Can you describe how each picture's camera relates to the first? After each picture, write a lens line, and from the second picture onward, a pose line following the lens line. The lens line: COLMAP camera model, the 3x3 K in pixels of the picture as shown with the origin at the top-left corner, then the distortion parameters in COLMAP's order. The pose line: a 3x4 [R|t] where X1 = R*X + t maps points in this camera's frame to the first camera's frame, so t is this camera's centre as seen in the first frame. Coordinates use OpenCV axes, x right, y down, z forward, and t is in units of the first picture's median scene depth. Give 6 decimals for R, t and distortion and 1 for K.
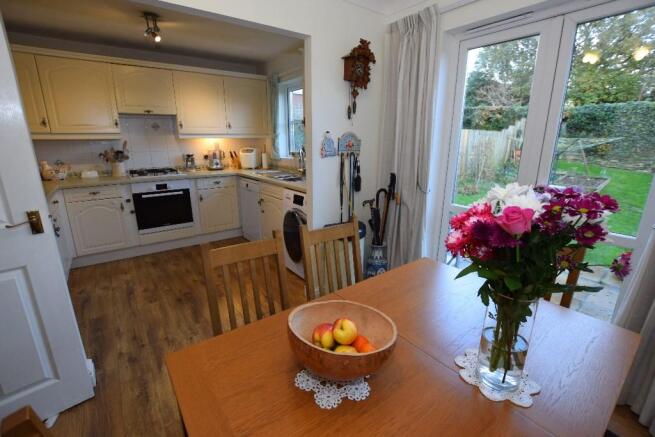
lens RADIAL K [[293.2, 0, 327.5], [0, 293.2, 218.5], [0, 0, 1]] dist [-0.032842, 0.006380]
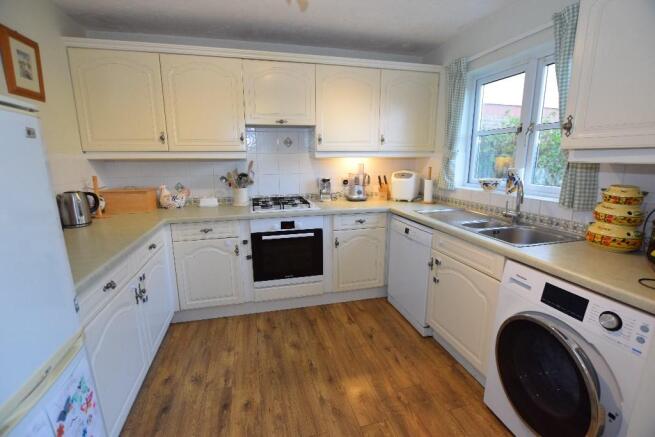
lens RADIAL K [[293.2, 0, 327.5], [0, 293.2, 218.5], [0, 0, 1]] dist [-0.032842, 0.006380]
pose [[0.925596, 0.073081, -0.371390, -0.206860], [-0.094078, 0.994812, -0.038711, -0.102003], [0.366634, 0.070770, 0.927670, 0.352914]]
